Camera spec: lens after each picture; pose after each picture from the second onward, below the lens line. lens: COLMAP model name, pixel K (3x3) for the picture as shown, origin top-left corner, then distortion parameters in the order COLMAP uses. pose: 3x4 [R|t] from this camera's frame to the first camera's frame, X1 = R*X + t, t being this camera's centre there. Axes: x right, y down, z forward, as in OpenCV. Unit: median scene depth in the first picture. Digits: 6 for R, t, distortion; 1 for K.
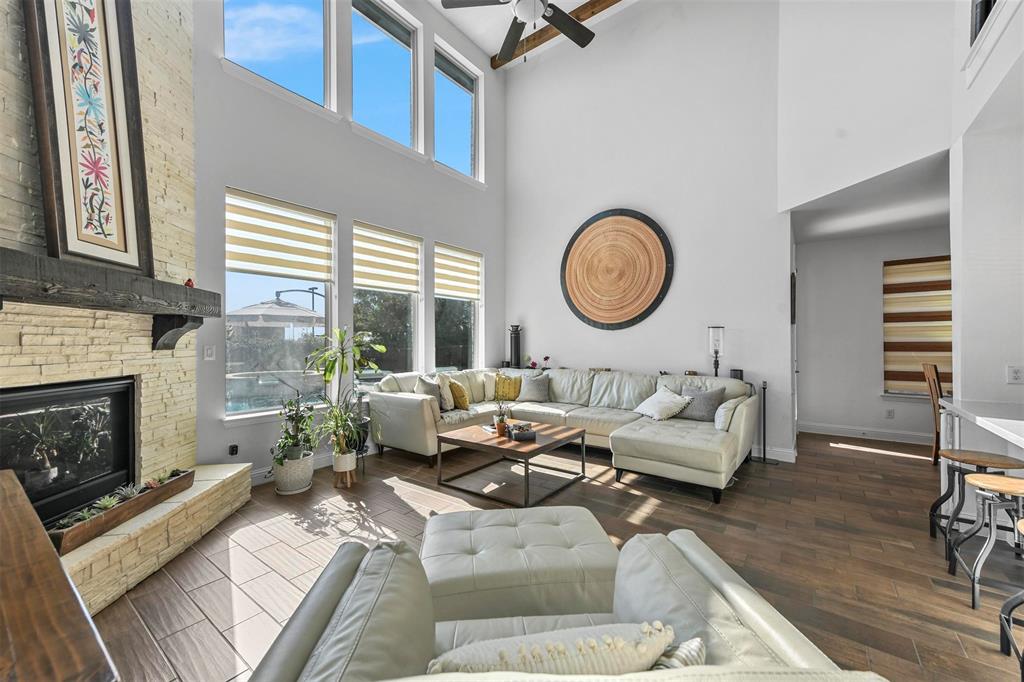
lens RADIAL K [[401.1, 0, 514.7], [0, 401.1, 345.1], [0, 0, 1]] dist [0.015380, -0.000100]
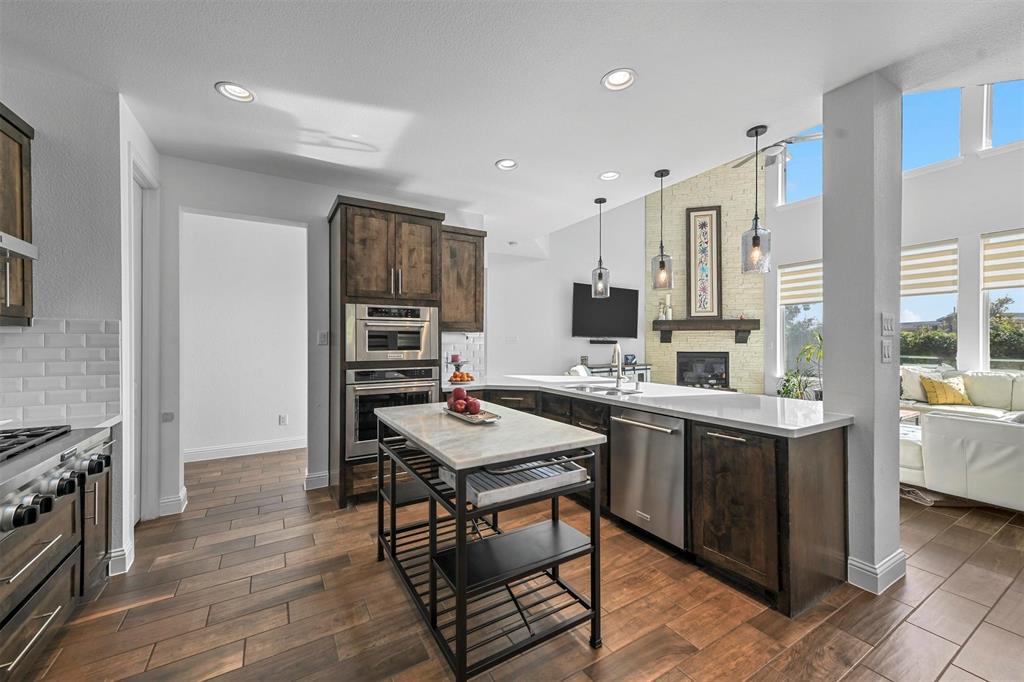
lens RADIAL K [[401.1, 0, 508.4], [0, 401.1, 341.0], [0, 0, 1]] dist [0.015380, -0.000100]
pose [[-0.381442, 0.005620, -0.924376, 1.750532], [-0.000620, 0.999980, 0.006335, -0.015747], [0.924392, 0.002989, -0.381431, 0.507055]]
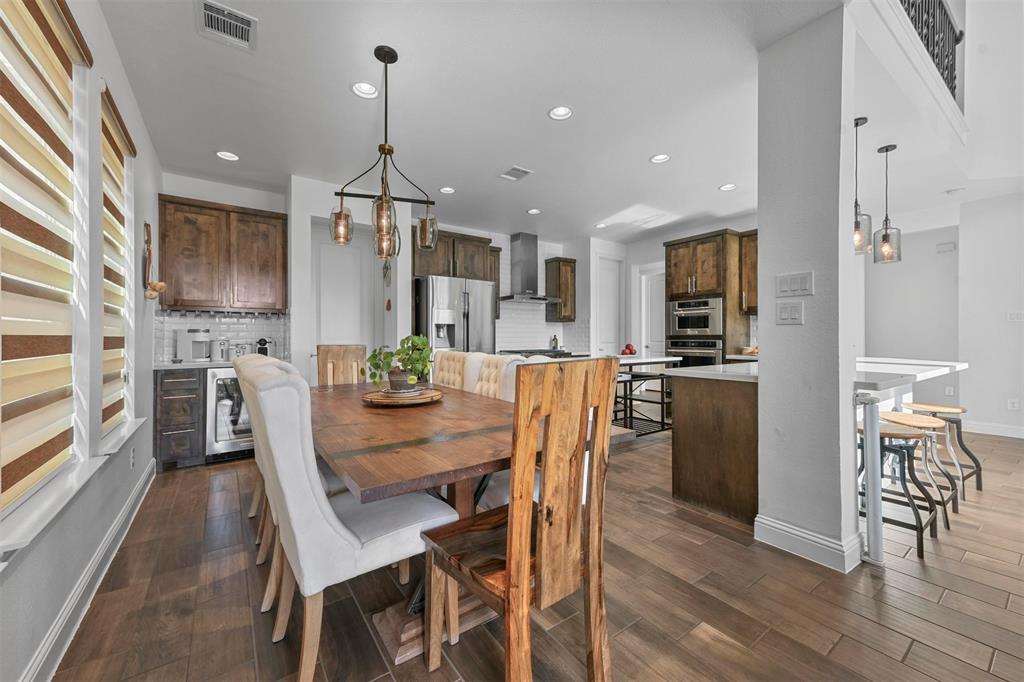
lens RADIAL K [[401.1, 0, 513.2], [0, 401.1, 334.8], [0, 0, 1]] dist [0.015380, -0.000100]
pose [[-0.952690, 0.010649, 0.303758, 1.161859], [0.009221, 0.999939, -0.006134, 0.037567], [-0.303805, -0.003043, -0.952729, 1.507050]]
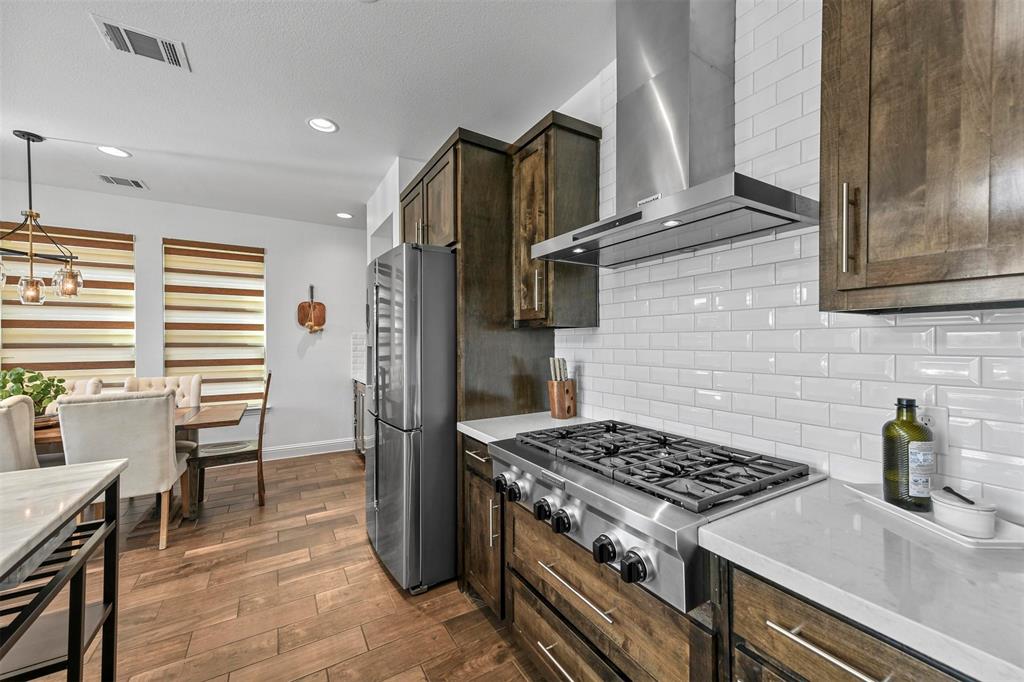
lens RADIAL K [[401.1, 0, 515.1], [0, 401.1, 339.1], [0, 0, 1]] dist [0.015380, -0.000100]
pose [[0.385996, 0.012813, 0.922412, 1.175473], [0.003016, 0.999881, -0.015151, -0.010067], [-0.922496, 0.008630, 0.385911, -0.201528]]
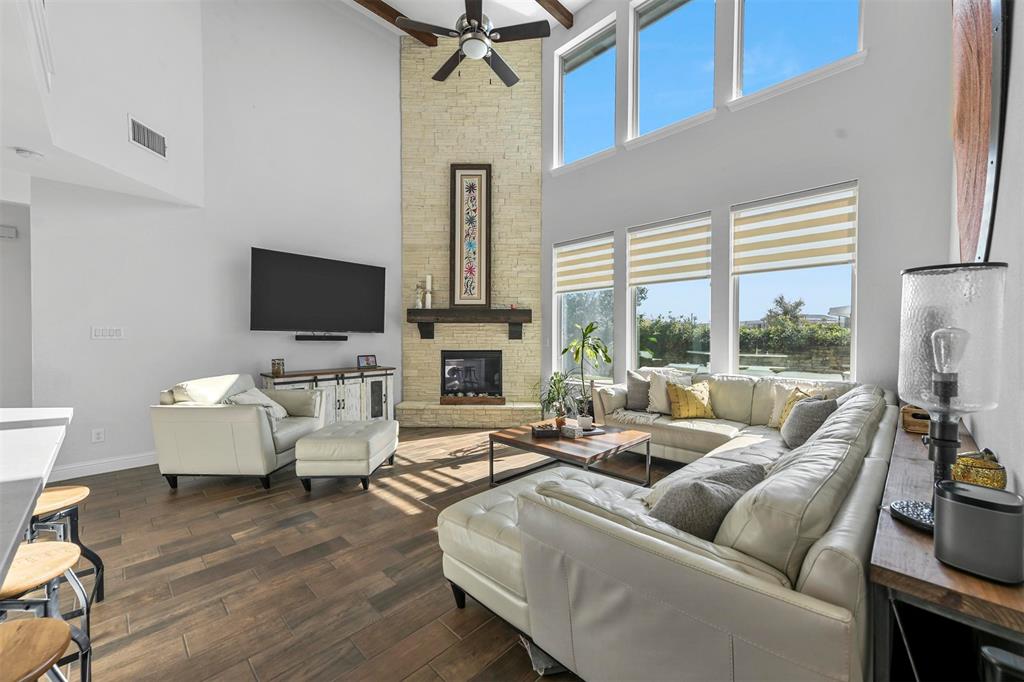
lens RADIAL K [[401.1, 0, 510.0], [0, 401.1, 340.9], [0, 0, 1]] dist [0.015380, -0.000100]
pose [[-0.139410, 0.015667, -0.990111, 0.987157], [-0.002953, 0.999864, 0.016237, -0.011735], [0.990230, 0.005188, -0.139345, 1.054106]]
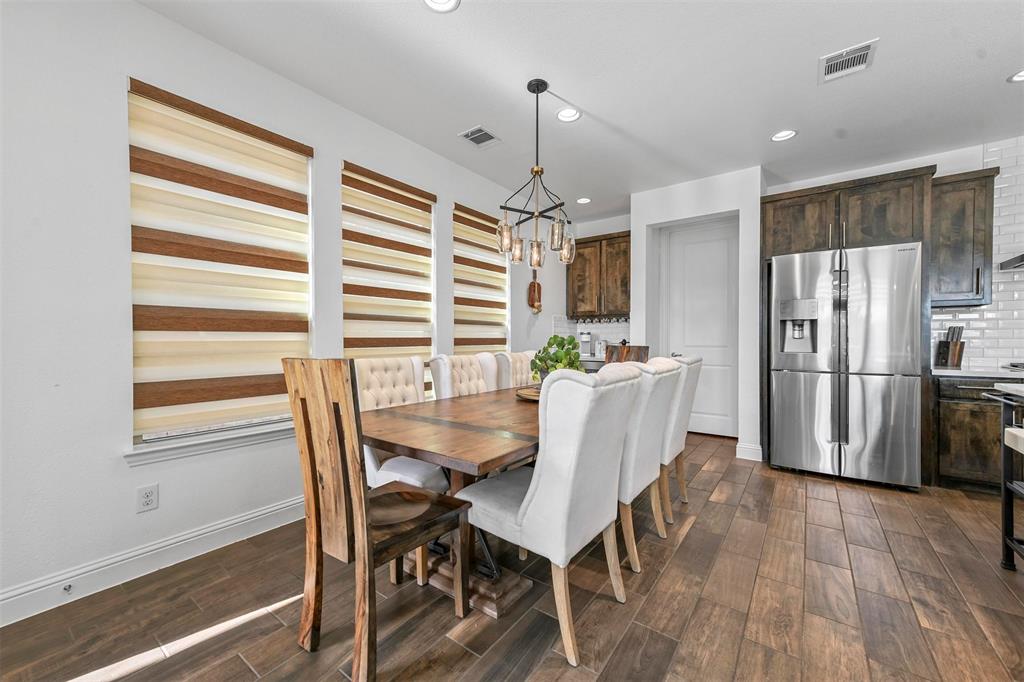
lens RADIAL K [[401.1, 0, 509.5], [0, 401.1, 339.1], [0, 0, 1]] dist [0.015380, -0.000100]
pose [[0.003990, 0.007149, 0.999966, 0.825290], [0.004242, 0.999965, -0.007166, 0.041084], [-0.999983, 0.004271, 0.003960, 0.999016]]
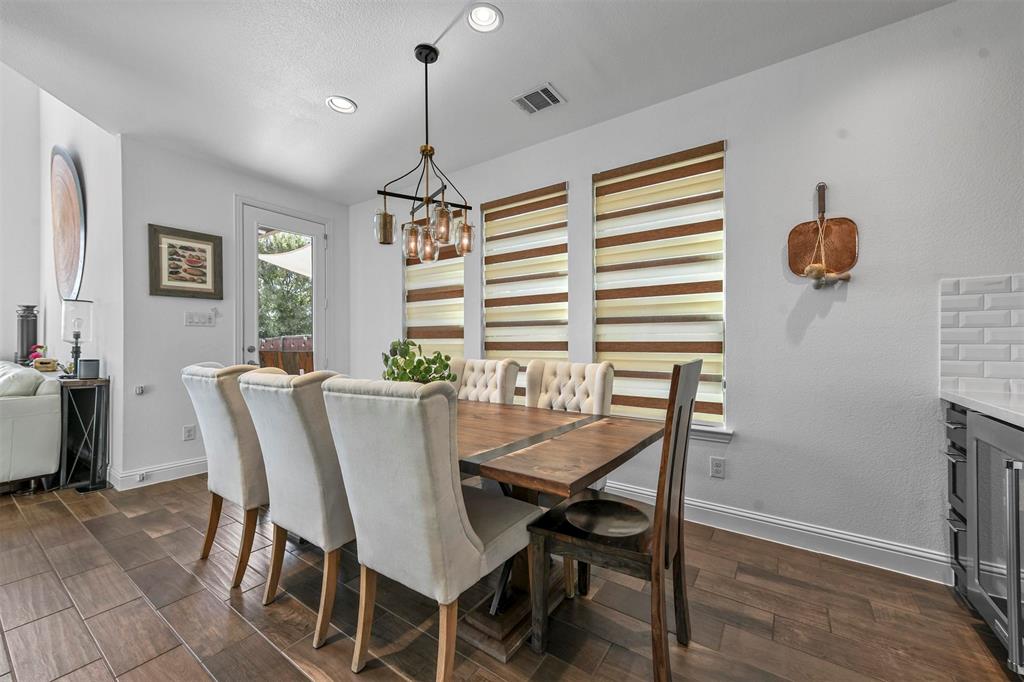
lens RADIAL K [[401.1, 0, 509.8], [0, 401.1, 344.0], [0, 0, 1]] dist [0.015380, -0.000100]
pose [[0.999540, 0.007674, 0.029324, 1.647925], [-0.007662, 0.999971, -0.000530, 0.035737], [-0.029328, 0.000305, 0.999570, 0.324176]]
